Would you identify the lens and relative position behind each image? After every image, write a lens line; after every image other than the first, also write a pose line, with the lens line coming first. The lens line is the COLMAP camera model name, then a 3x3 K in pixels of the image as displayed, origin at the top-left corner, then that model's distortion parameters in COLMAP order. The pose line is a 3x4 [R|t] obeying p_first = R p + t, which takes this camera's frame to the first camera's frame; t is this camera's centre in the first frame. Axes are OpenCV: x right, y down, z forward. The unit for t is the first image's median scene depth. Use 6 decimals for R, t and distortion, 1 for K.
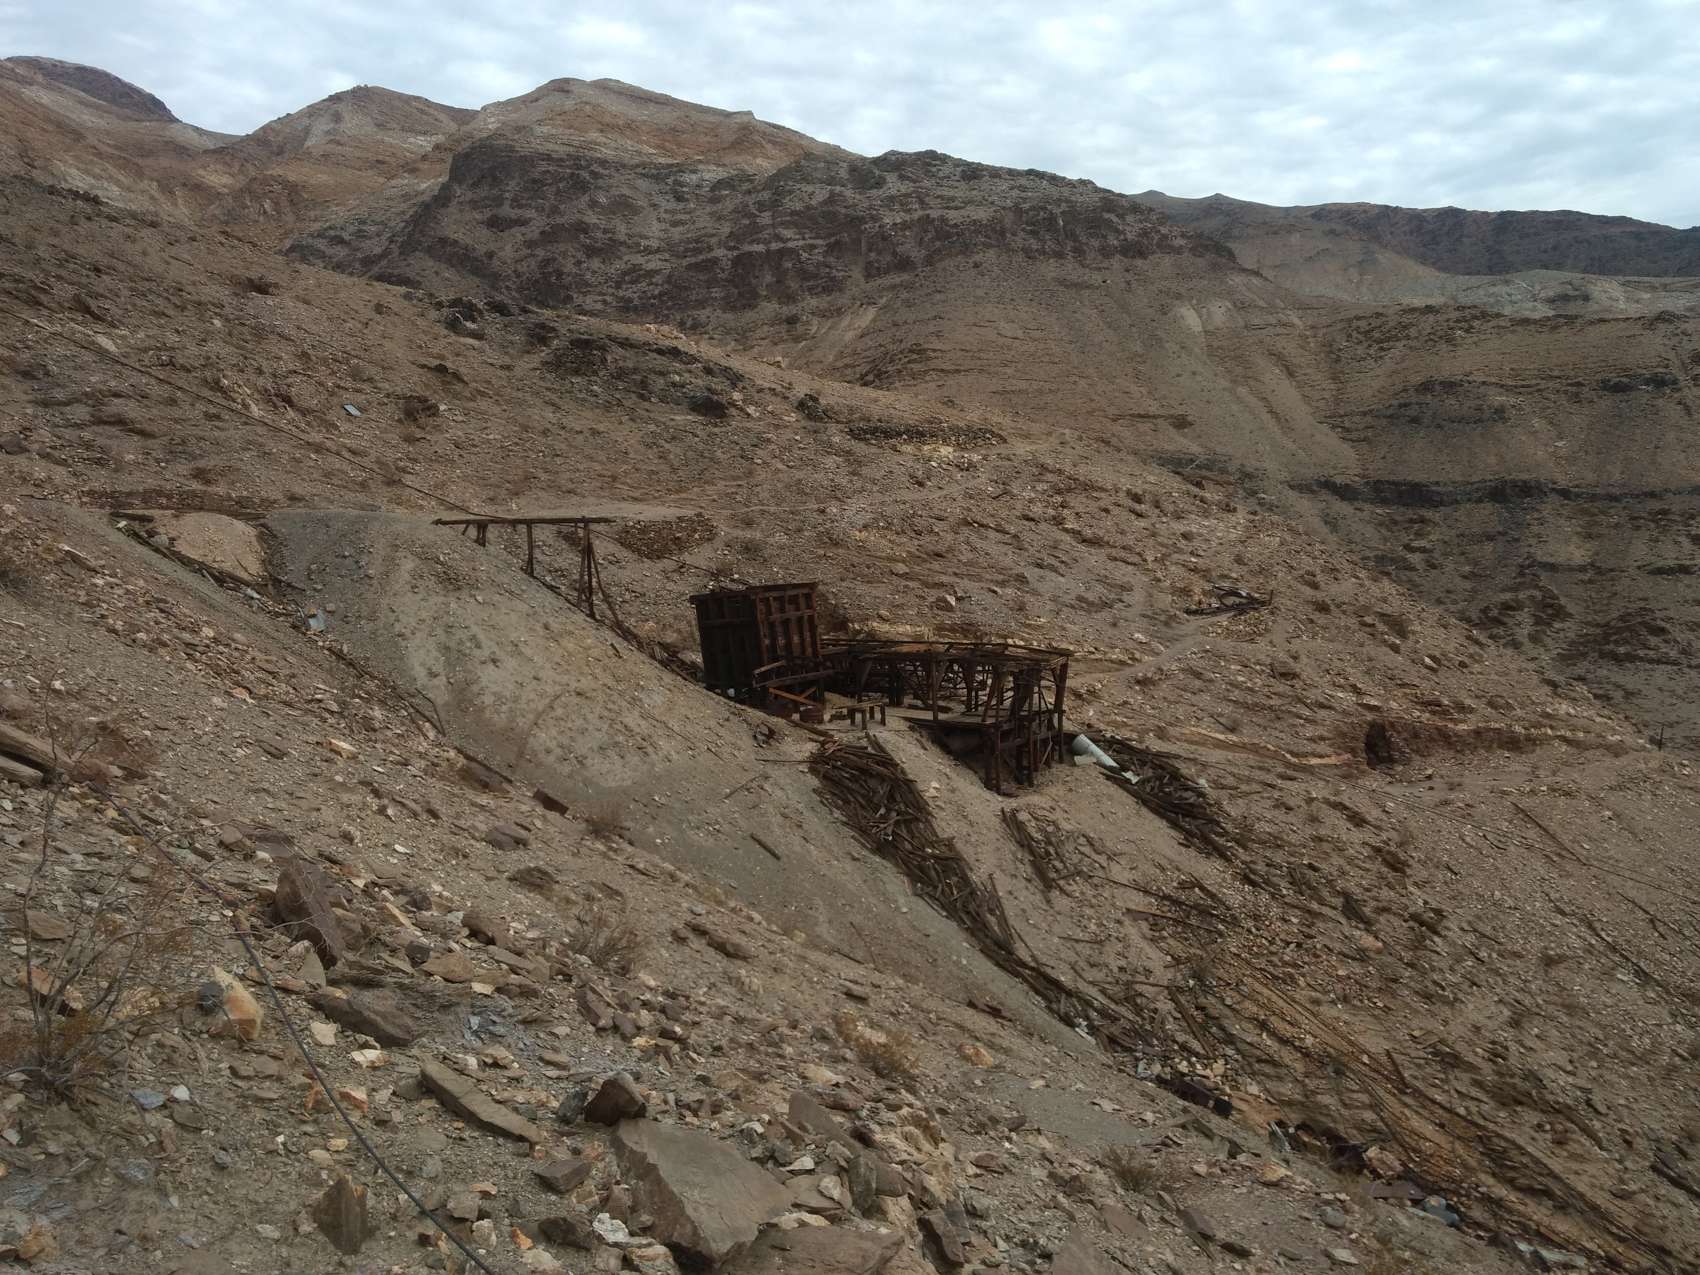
lens RADIAL K [[1313.4, 0, 850.0], [0, 1313.4, 637.5], [0, 0, 1]] dist [0.015638, 0.015495]
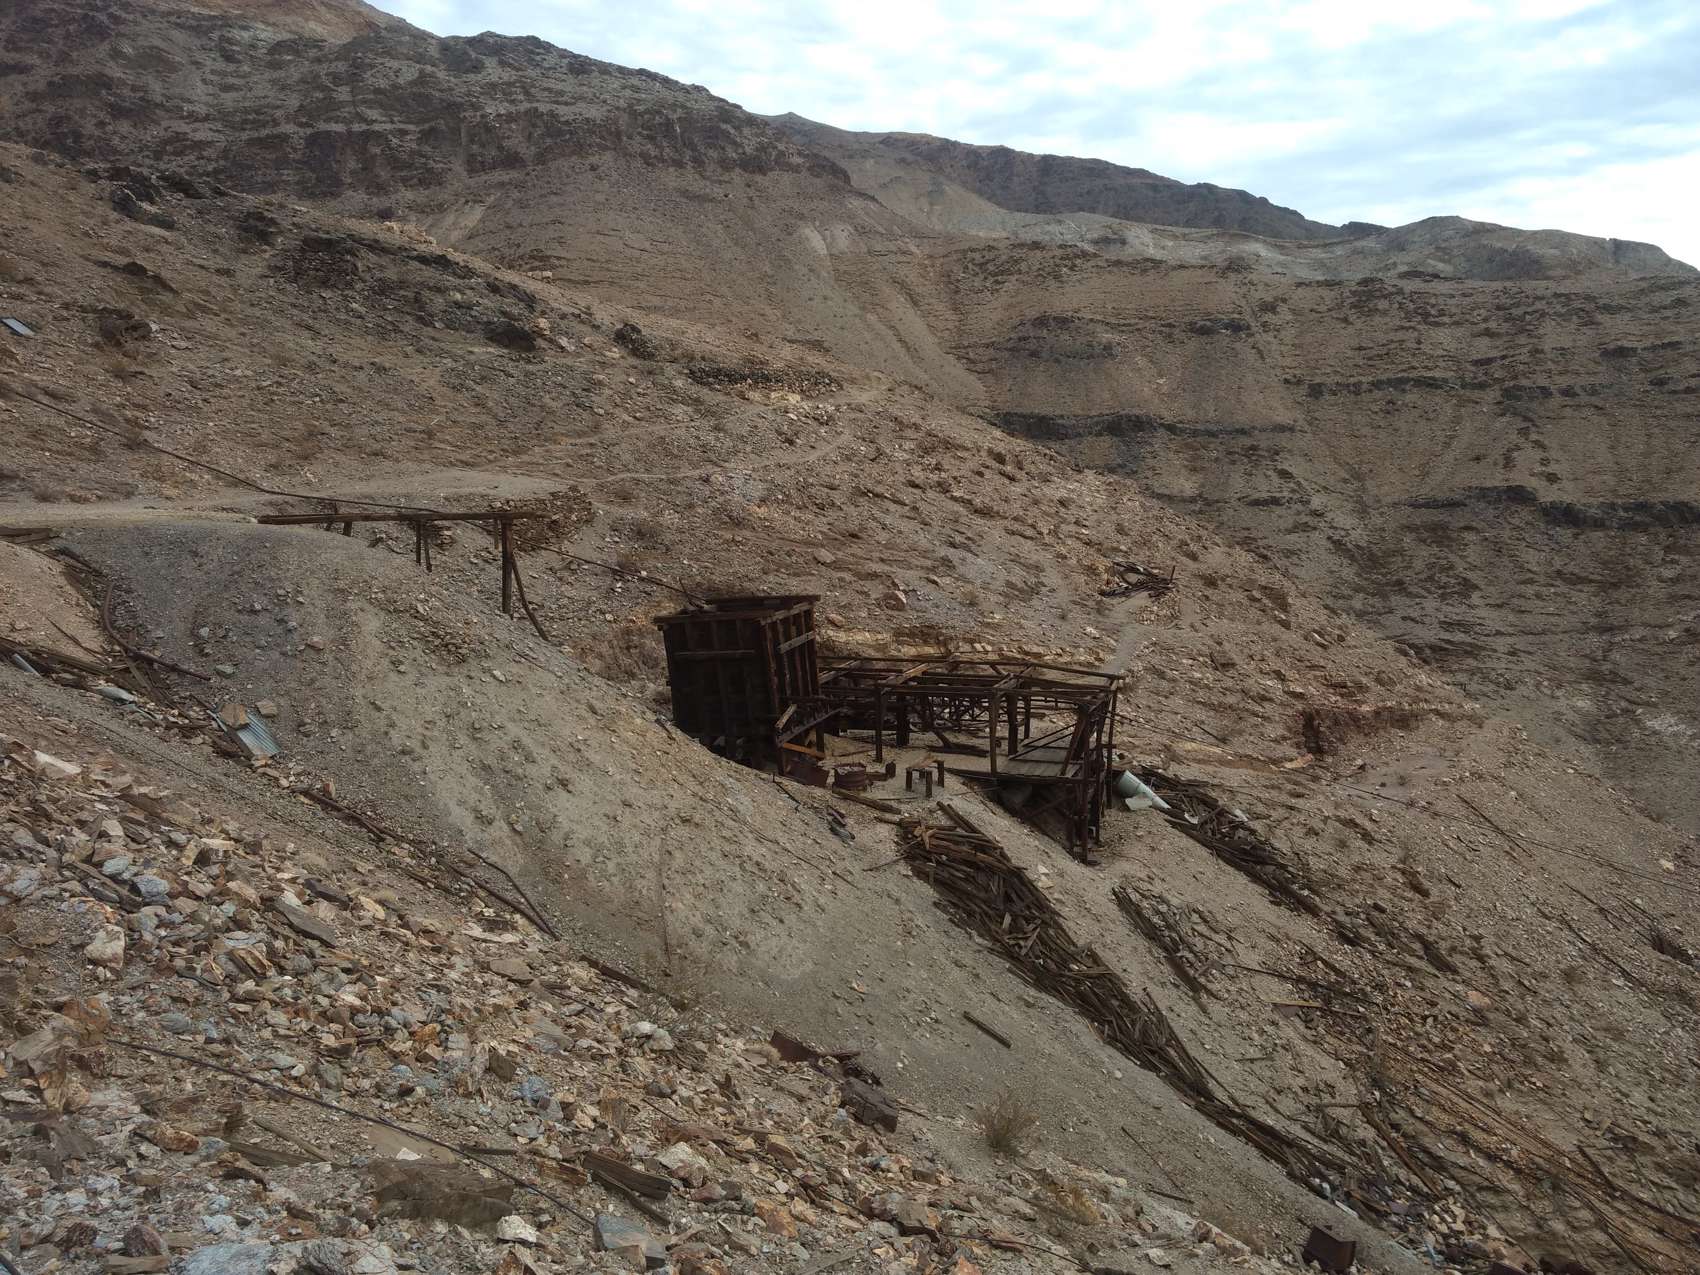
lens RADIAL K [[1321.8, 0, 853.2], [0, 1321.8, 634.4], [0, 0, 1]] dist [-0.006169, 0.072732]
pose [[0.950898, -0.032131, 0.307833, -0.204845], [0.013628, 0.997979, 0.062071, -0.056129], [-0.309205, -0.054828, 0.949414, 0.223059]]
